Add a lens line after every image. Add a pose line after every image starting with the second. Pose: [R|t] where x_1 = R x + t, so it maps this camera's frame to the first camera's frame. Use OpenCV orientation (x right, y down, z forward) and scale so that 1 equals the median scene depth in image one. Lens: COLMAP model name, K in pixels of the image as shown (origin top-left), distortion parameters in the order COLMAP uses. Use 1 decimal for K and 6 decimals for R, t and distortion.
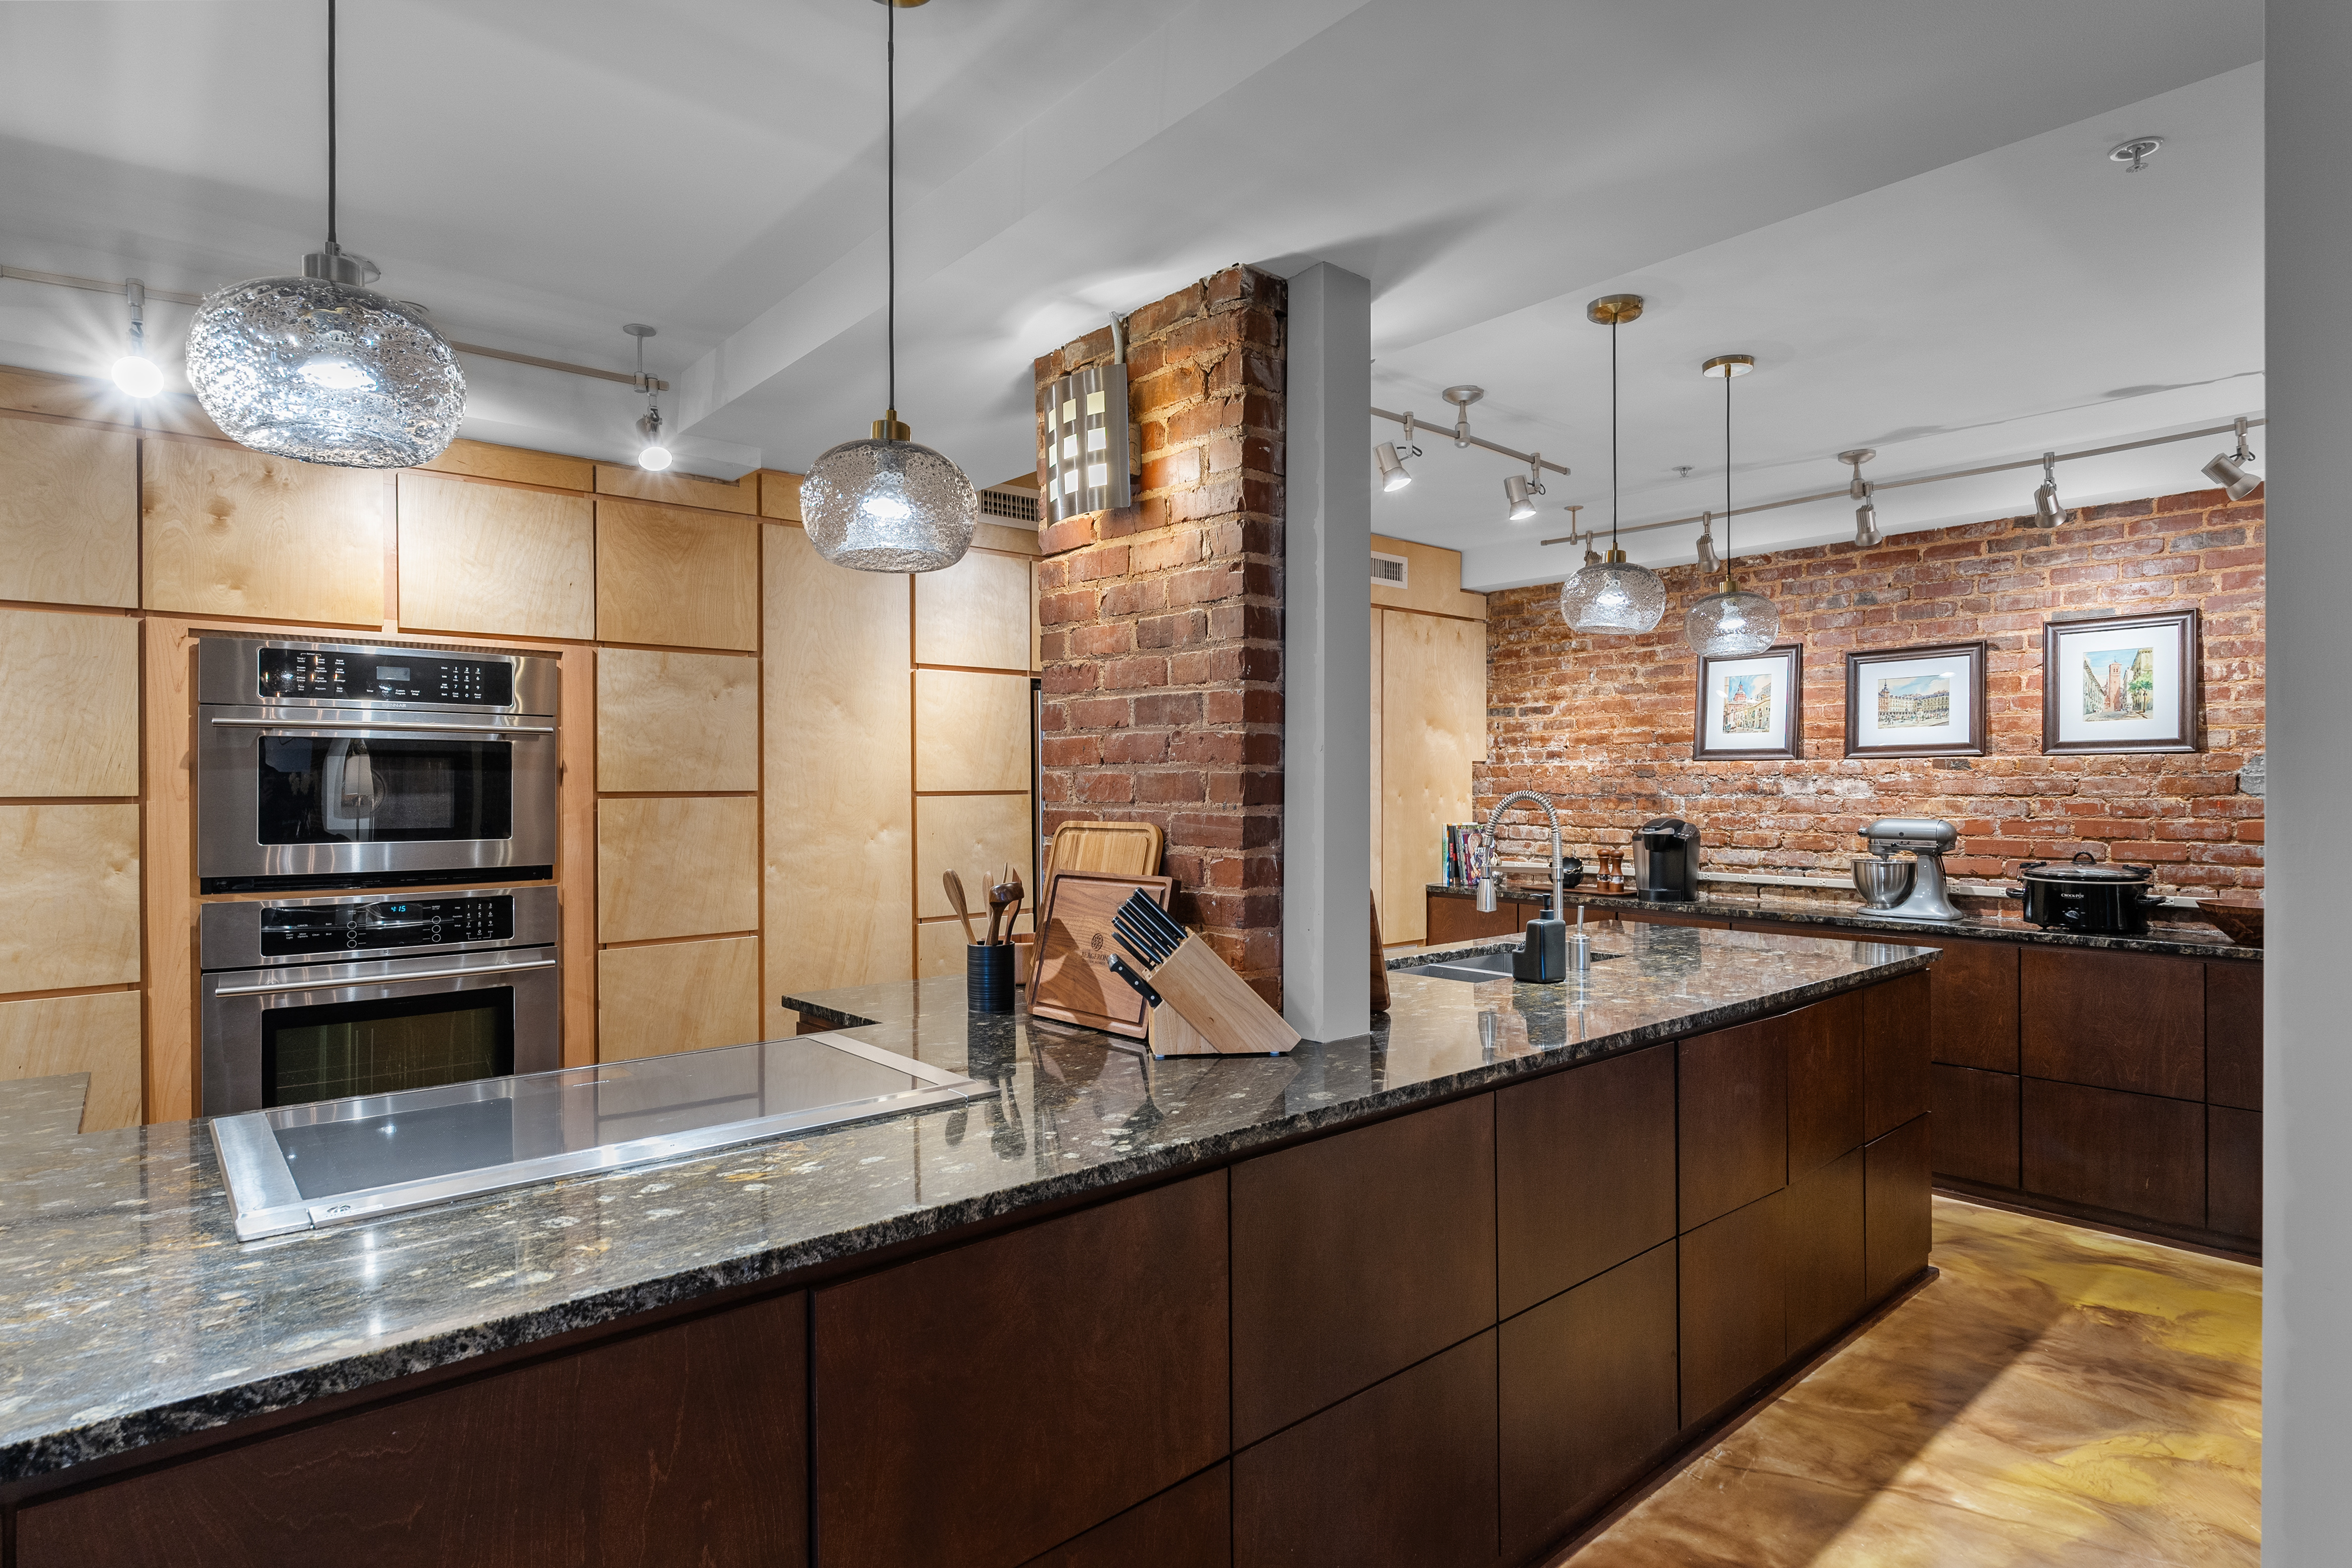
lens RADIAL K [[1225.7, 0, 1176.0], [0, 1225.7, 784.0], [0, 0, 1]] dist [-0.000284, -0.000046]
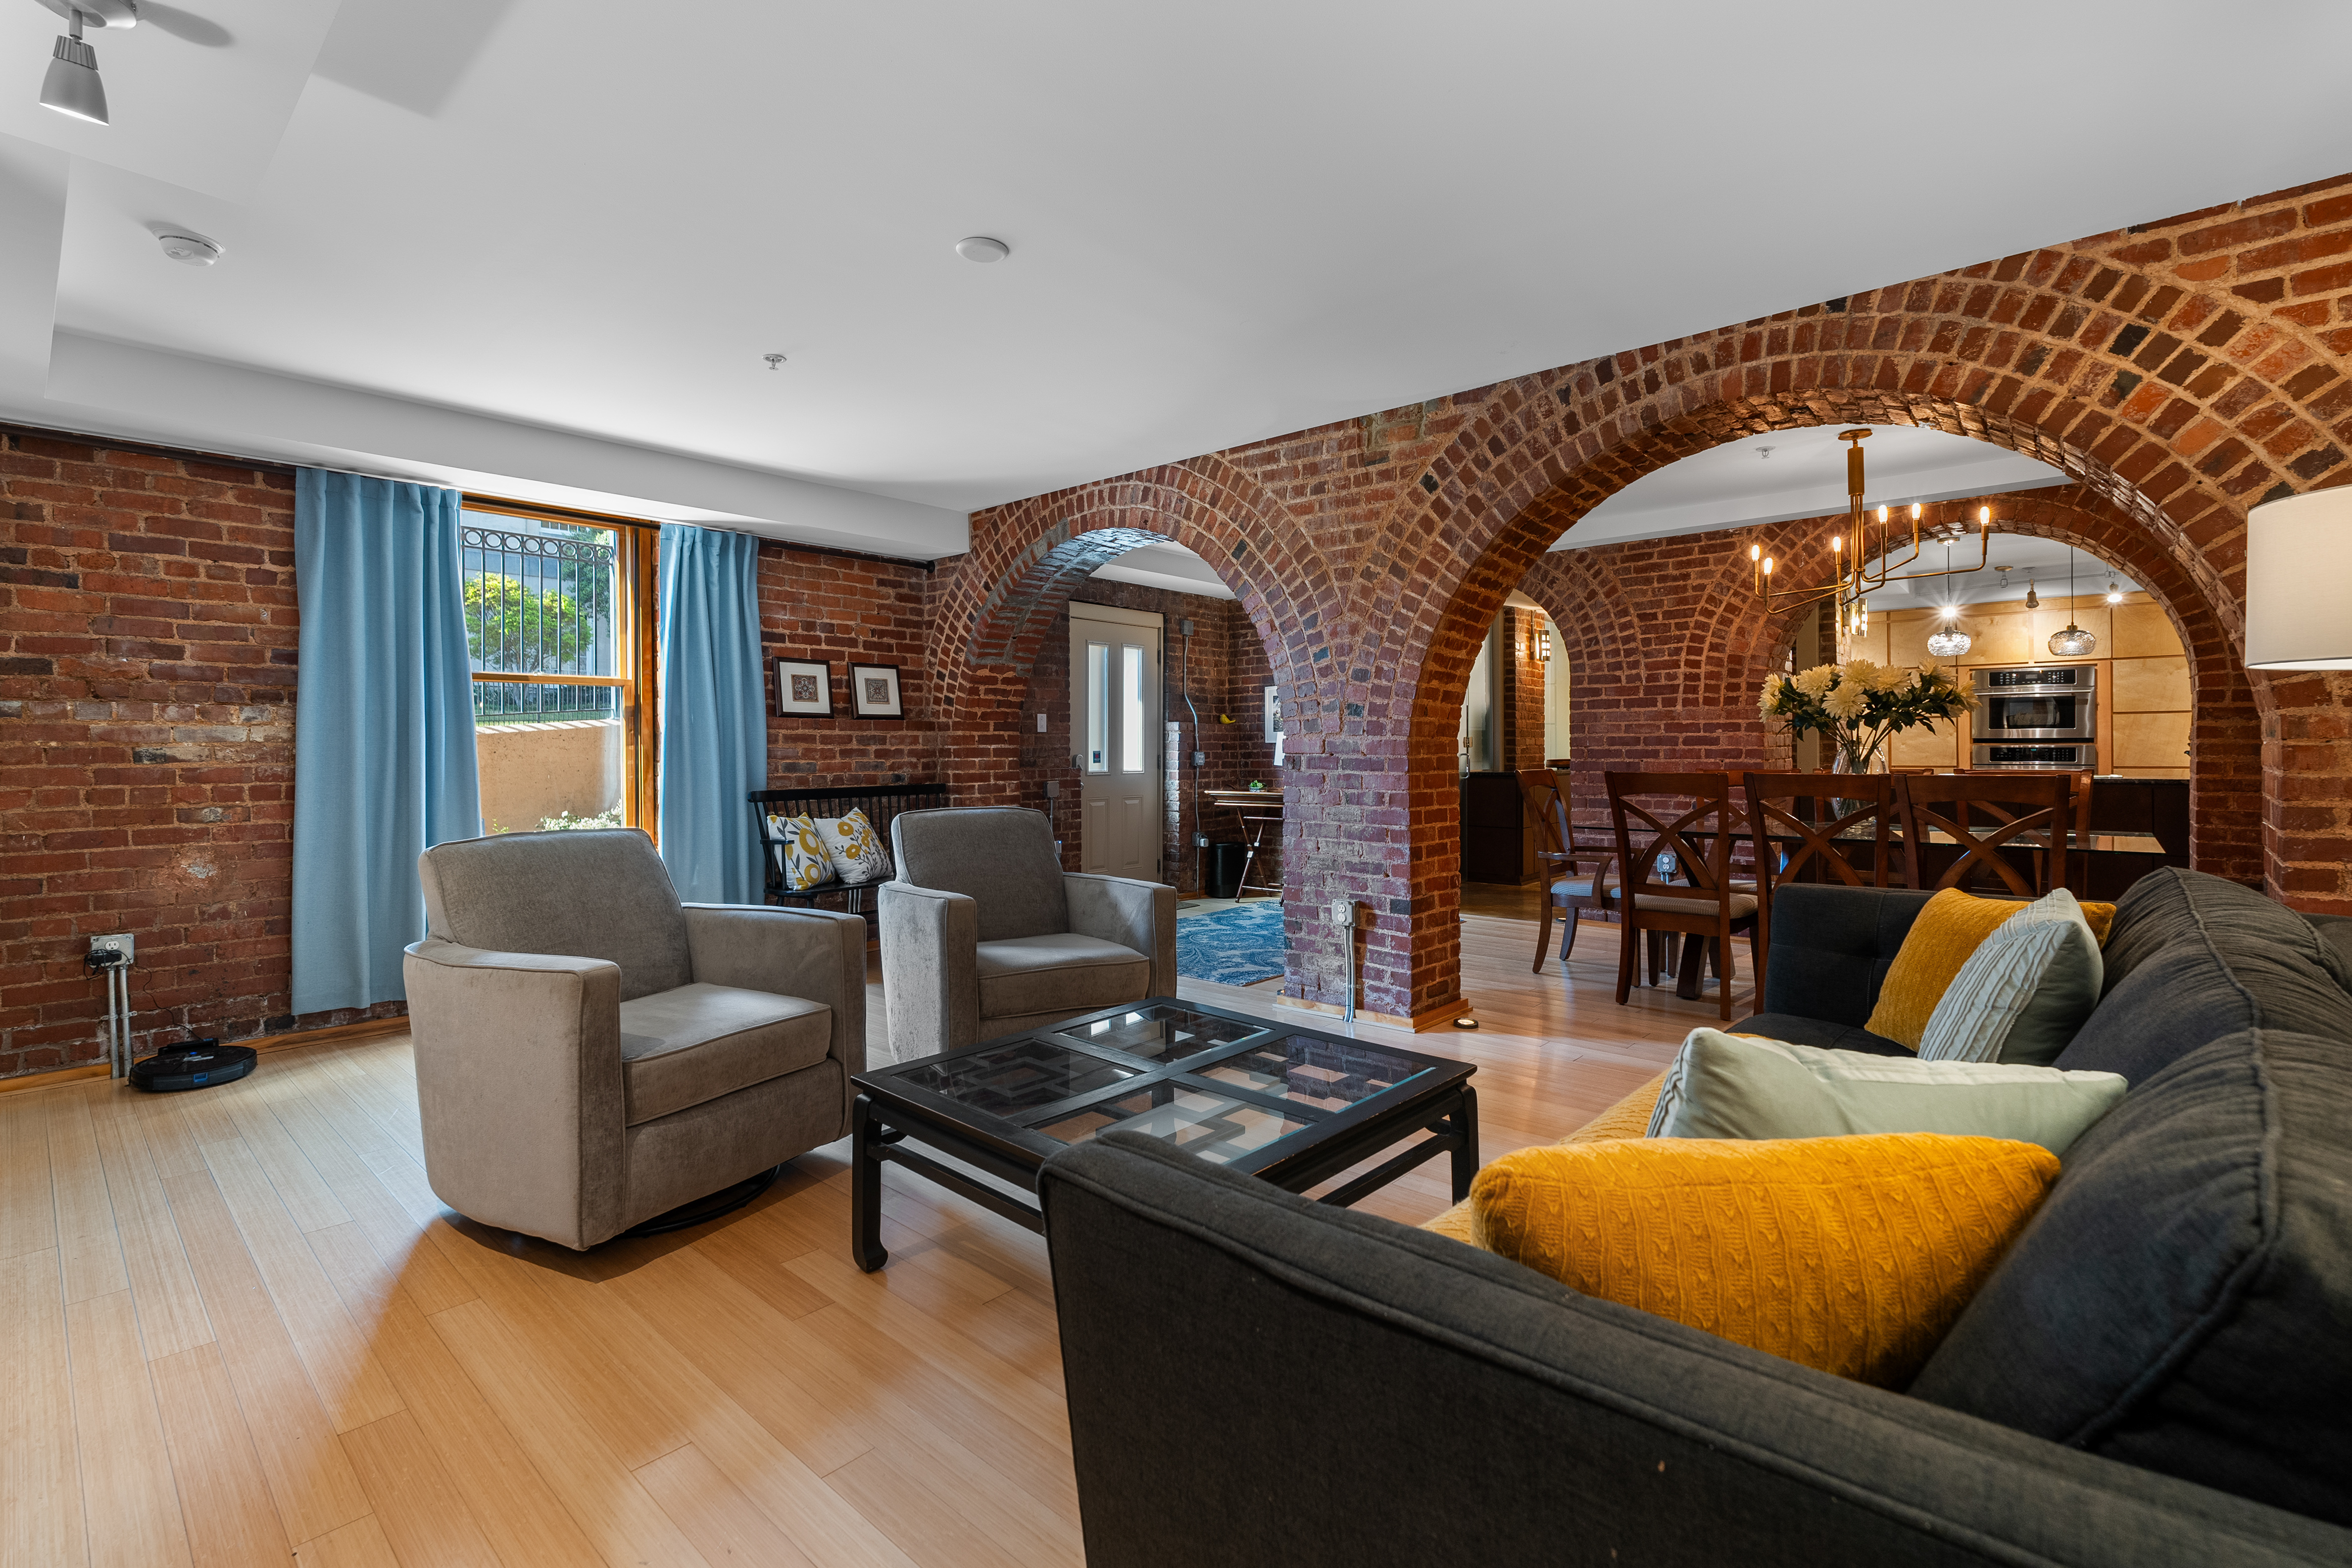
lens RADIAL K [[1040.9, 0, 1168.1], [0, 1040.9, 747.3], [0, 0, 1]] dist [-0.003779, -0.001103]
pose [[0.128779, -0.000771, -0.991673, 1.200762], [0.002459, 0.999997, -0.000459, 0.062789], [0.991670, -0.002380, 0.128780, -1.087065]]
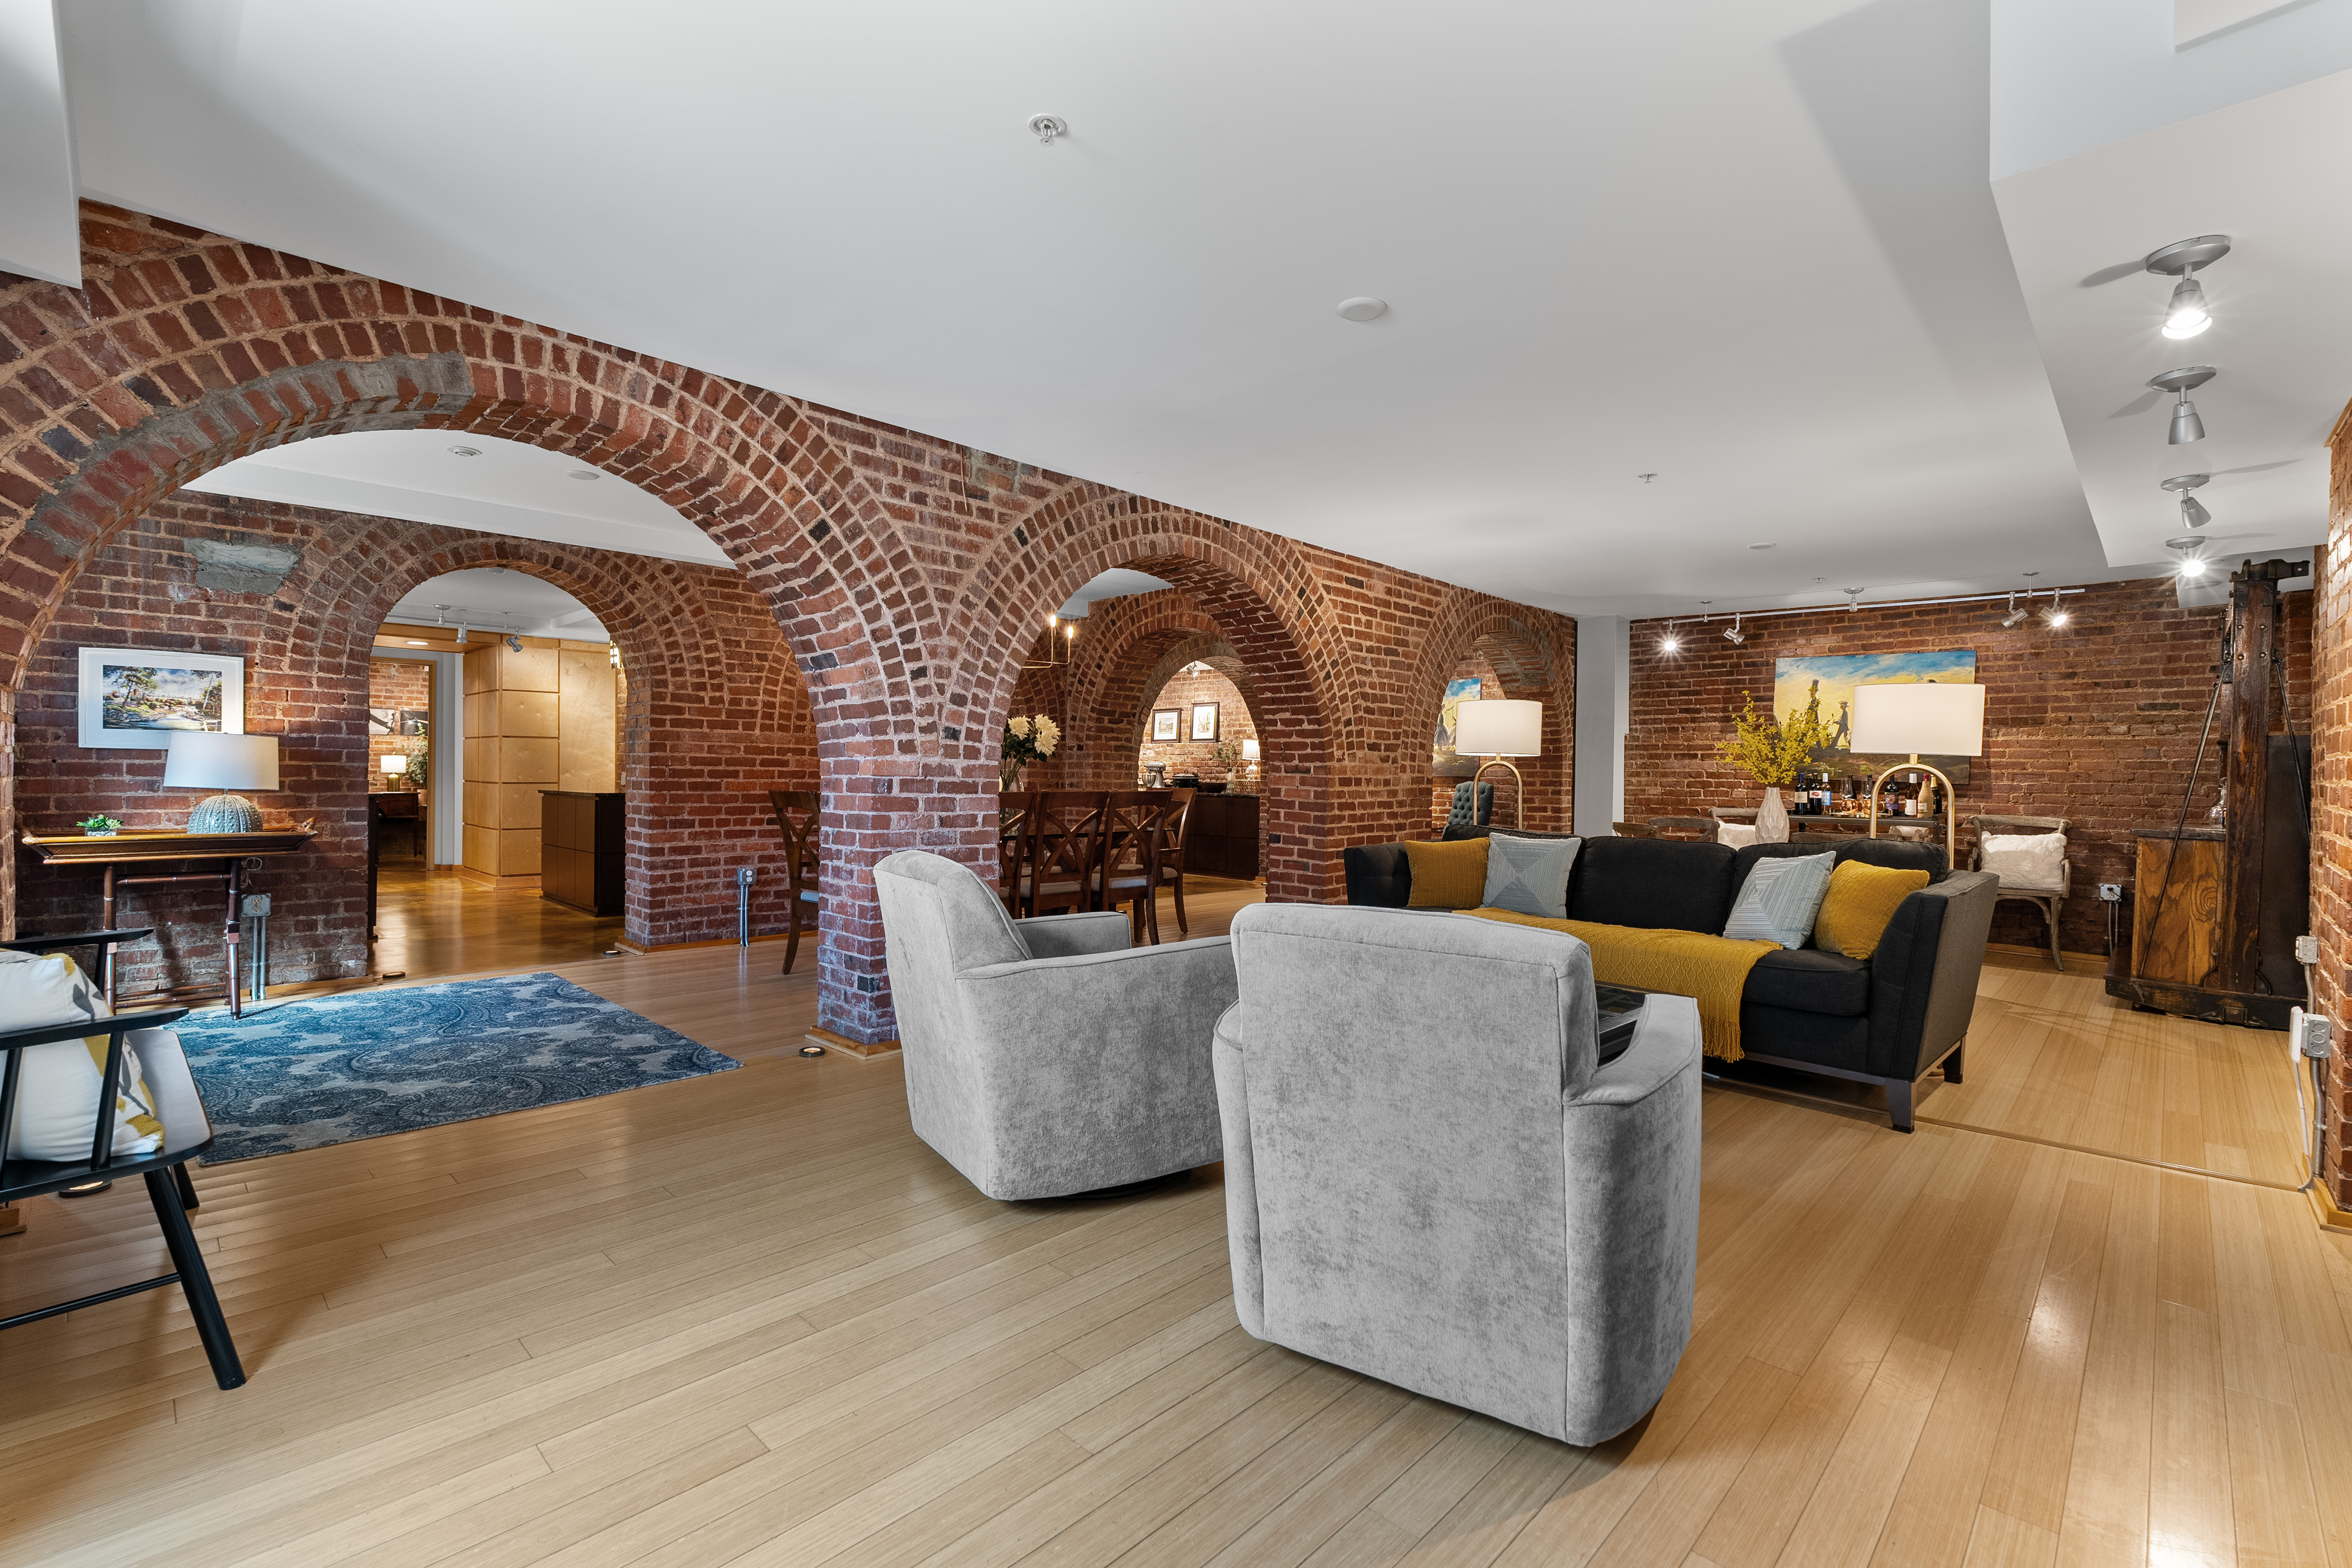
lens RADIAL K [[1035.7, 0, 1166.4], [0, 1035.7, 777.8], [0, 0, 1]] dist [-0.005188, -0.001183]
pose [[0.996339, 0.016667, 0.083847, 0.392931], [-0.016947, 0.999853, 0.002631, 0.063514], [-0.083791, -0.004042, 0.996475, -1.765699]]
